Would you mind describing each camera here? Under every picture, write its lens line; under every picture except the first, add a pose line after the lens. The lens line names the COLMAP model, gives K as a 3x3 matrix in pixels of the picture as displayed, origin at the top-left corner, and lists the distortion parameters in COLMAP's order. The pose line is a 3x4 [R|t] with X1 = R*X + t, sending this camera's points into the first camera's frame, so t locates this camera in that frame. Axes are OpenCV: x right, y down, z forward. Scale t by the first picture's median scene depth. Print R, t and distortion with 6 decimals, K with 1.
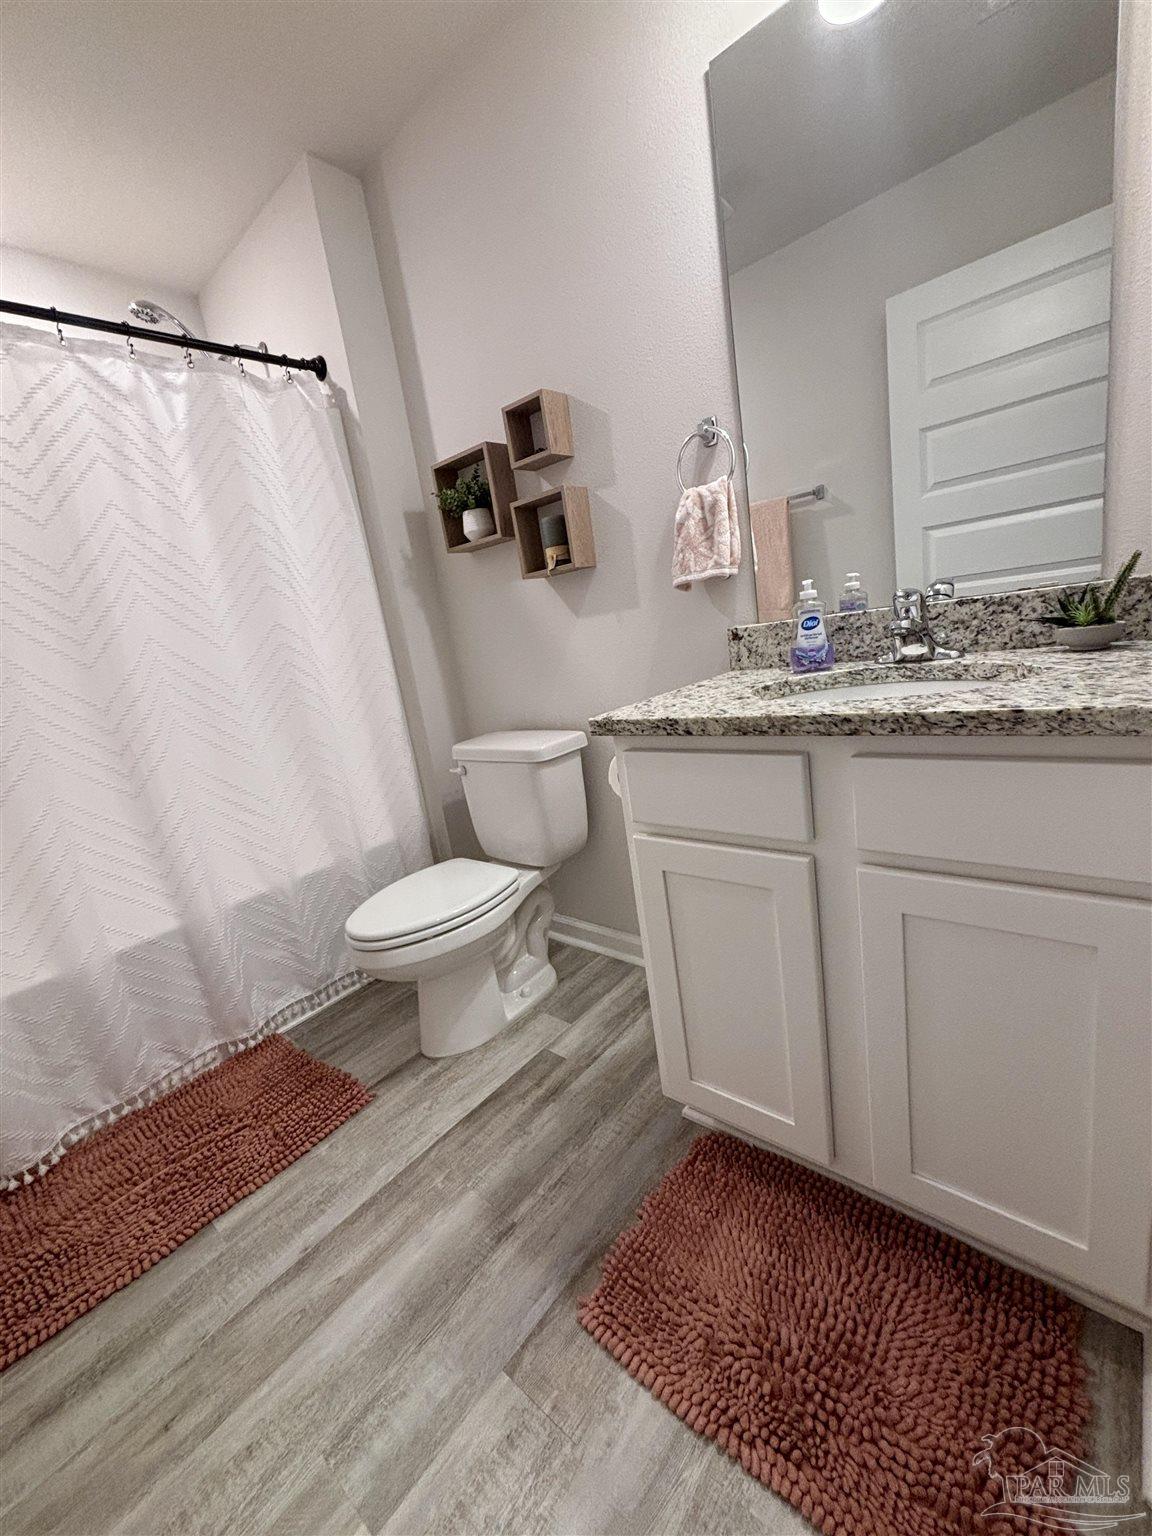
lens RADIAL K [[621.8, 0, 575.9], [0, 621.8, 767.0], [0, 0, 1]] dist [0.012030, -0.002235]
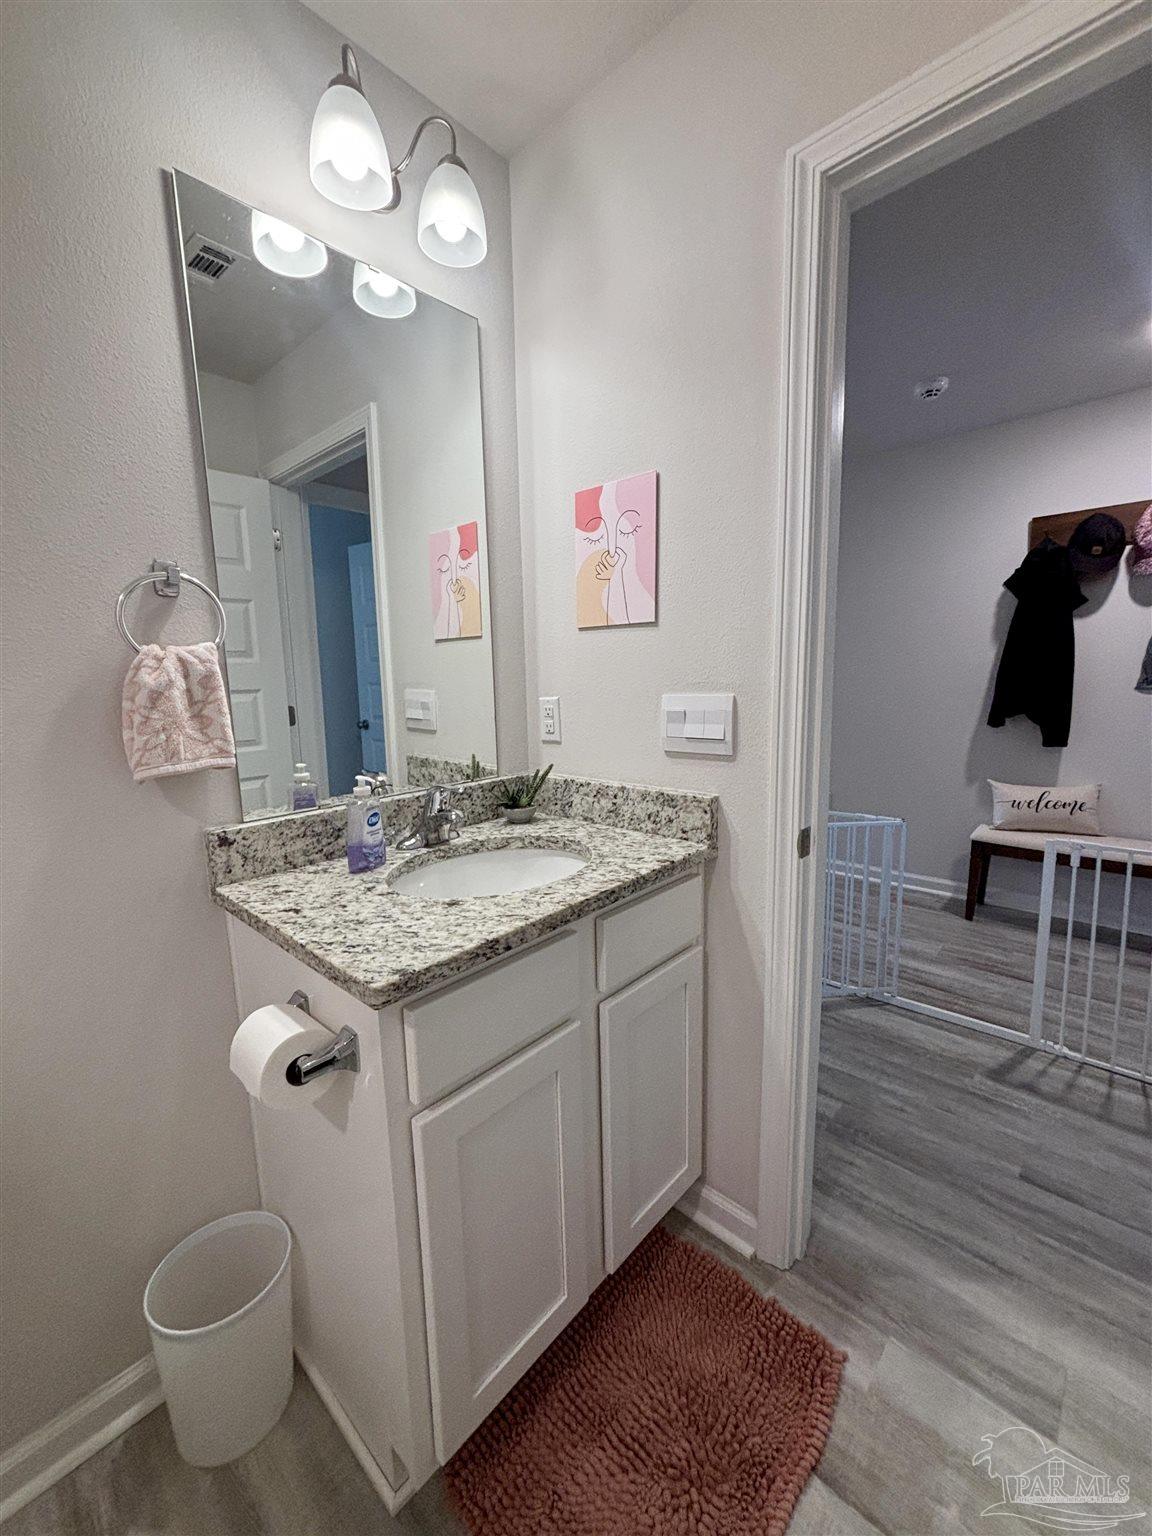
lens RADIAL K [[621.8, 0, 575.5], [0, 621.8, 762.8], [0, 0, 1]] dist [0.012030, -0.002235]
pose [[0.045832, 0.005319, 0.998935, -0.647330], [0.244469, 0.969519, -0.016379, -0.248485], [-0.968573, 0.244959, 0.043134, 0.706175]]
